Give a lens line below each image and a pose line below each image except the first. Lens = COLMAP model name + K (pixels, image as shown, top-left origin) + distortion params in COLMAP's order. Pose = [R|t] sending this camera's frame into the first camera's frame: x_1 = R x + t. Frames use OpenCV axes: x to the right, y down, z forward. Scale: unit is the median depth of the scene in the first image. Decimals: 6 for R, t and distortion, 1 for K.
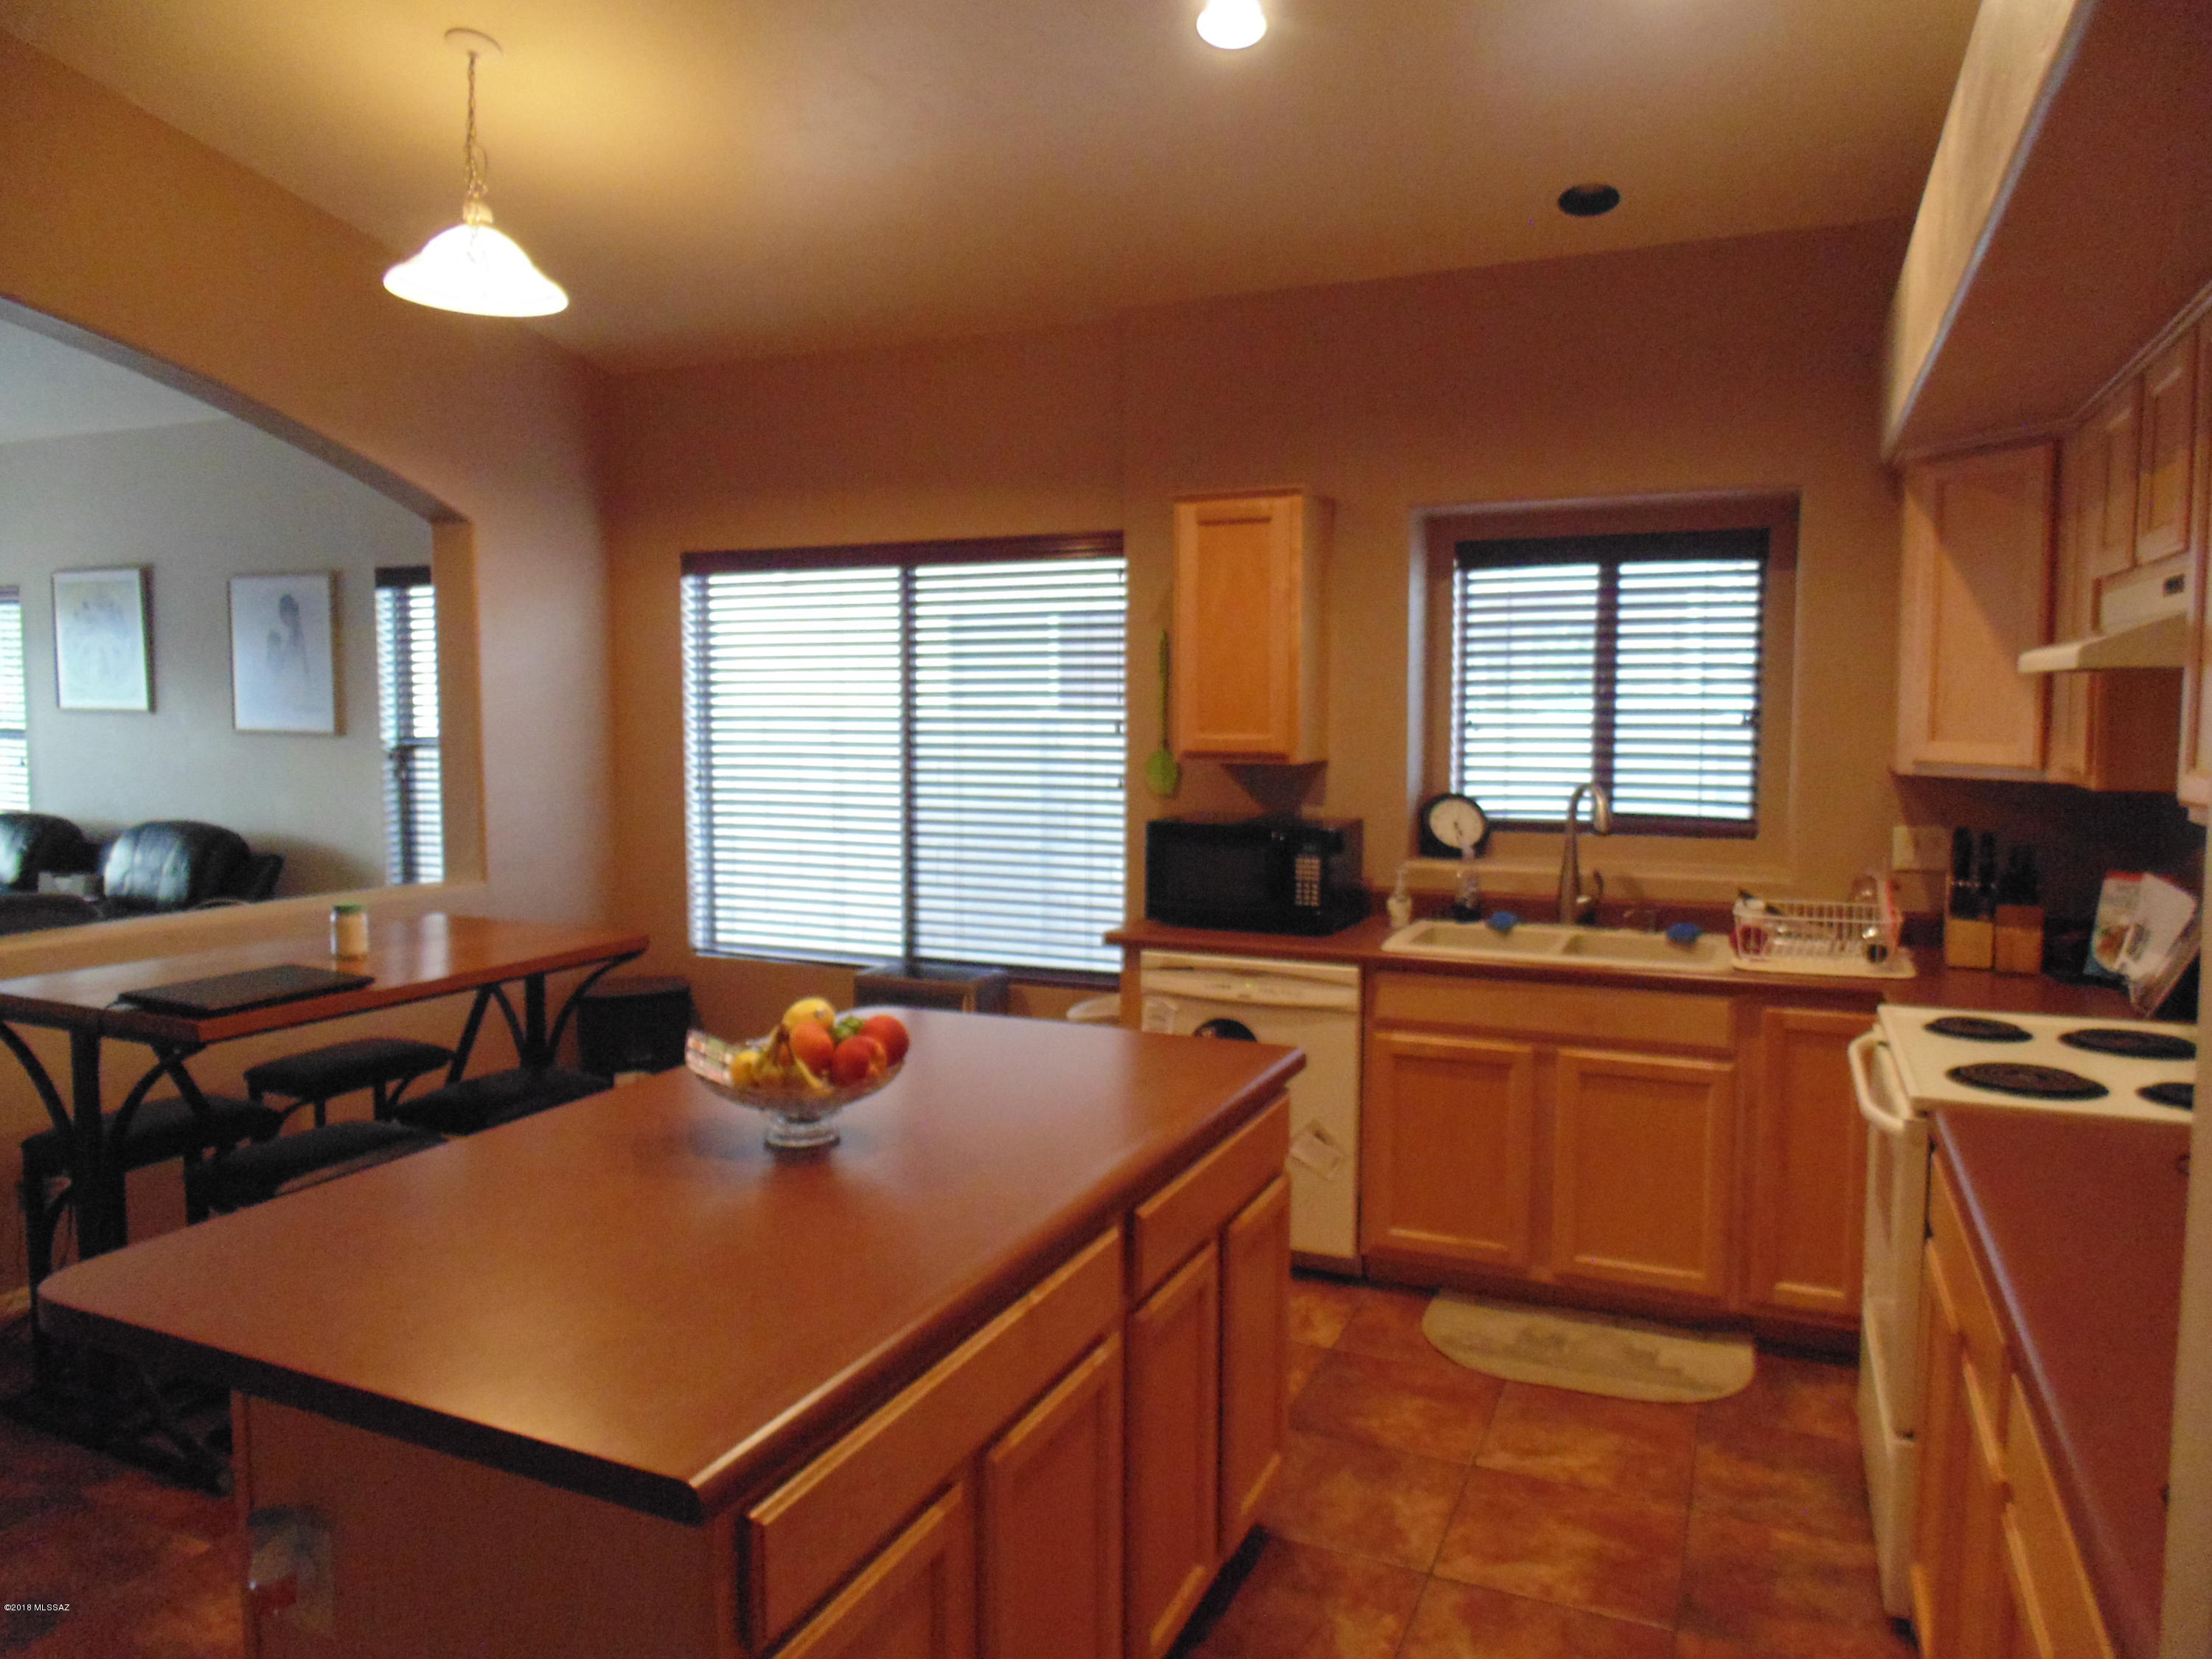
lens RADIAL K [[1493.1, 0, 1106.0], [0, 1493.1, 829.5], [0, 0, 1]] dist [0.000232, -0.001370]
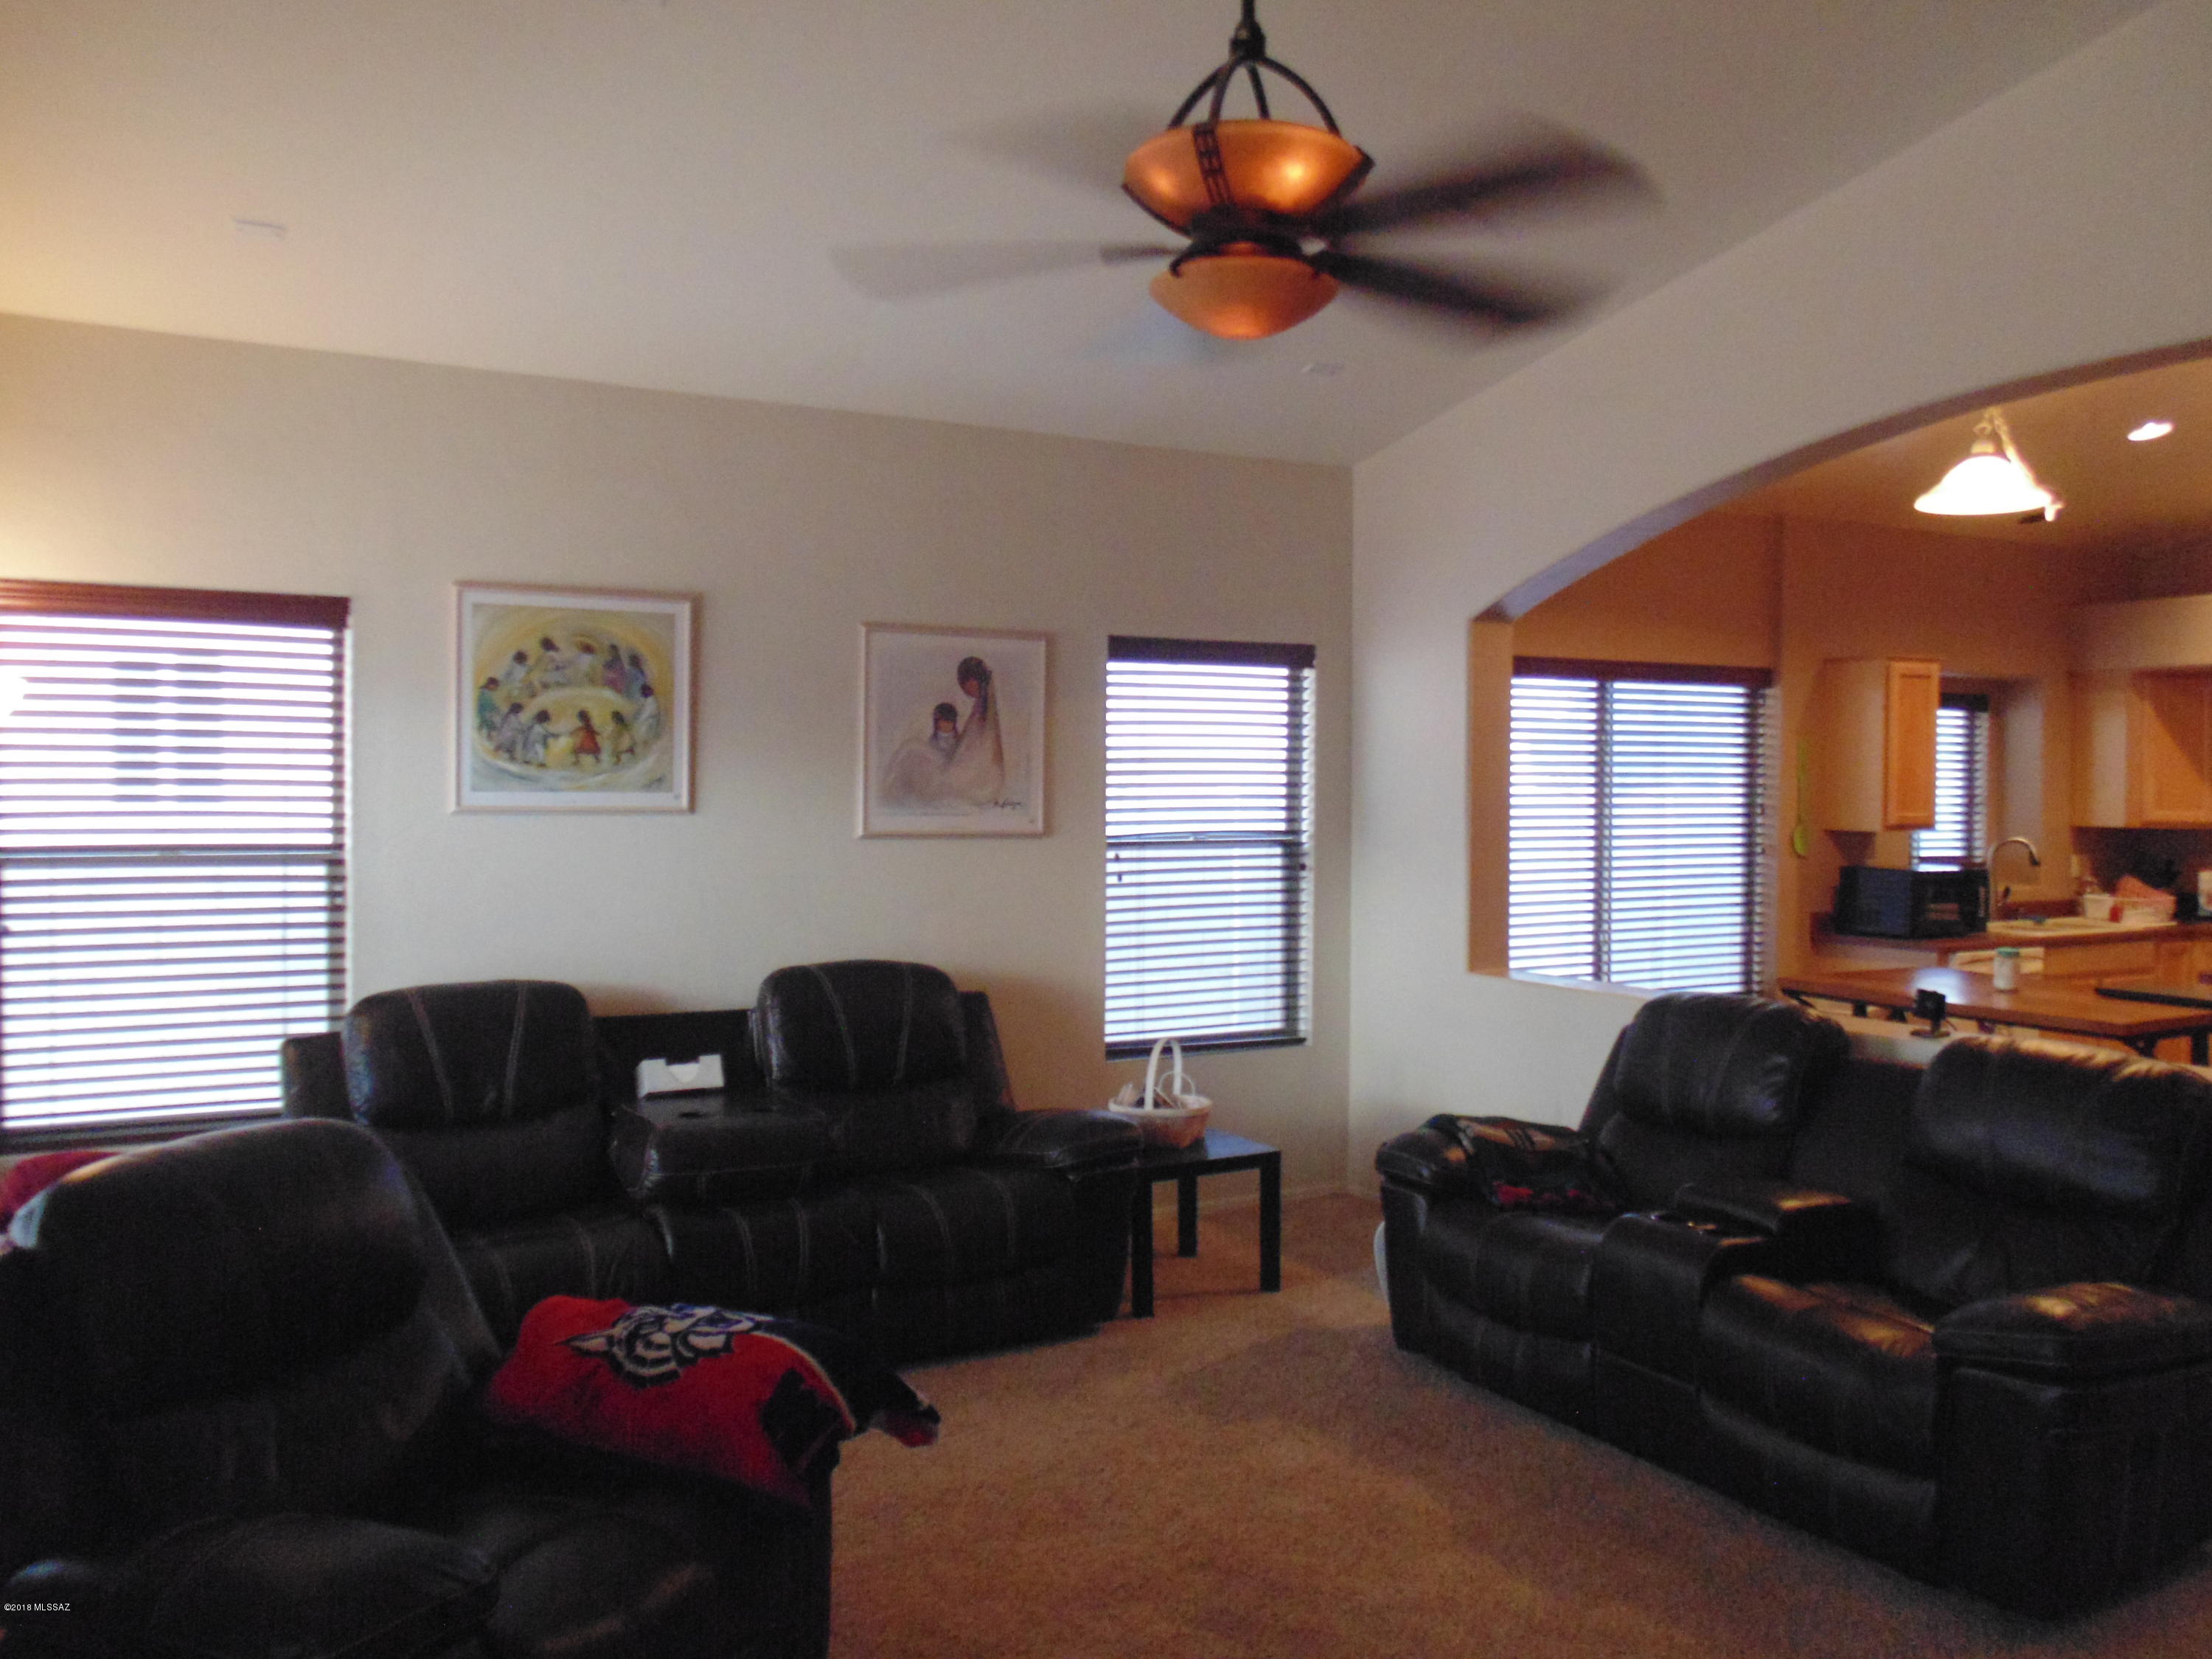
lens RADIAL K [[1790.2, 0, 1111.0], [0, 1790.2, 812.9], [0, 0, 1]] dist [-0.007174, -0.002290]
pose [[0.598130, -0.013819, 0.801280, -1.565599], [0.065553, 0.997344, -0.031732, -0.048587], [-0.798714, 0.071506, 0.597447, 0.461131]]
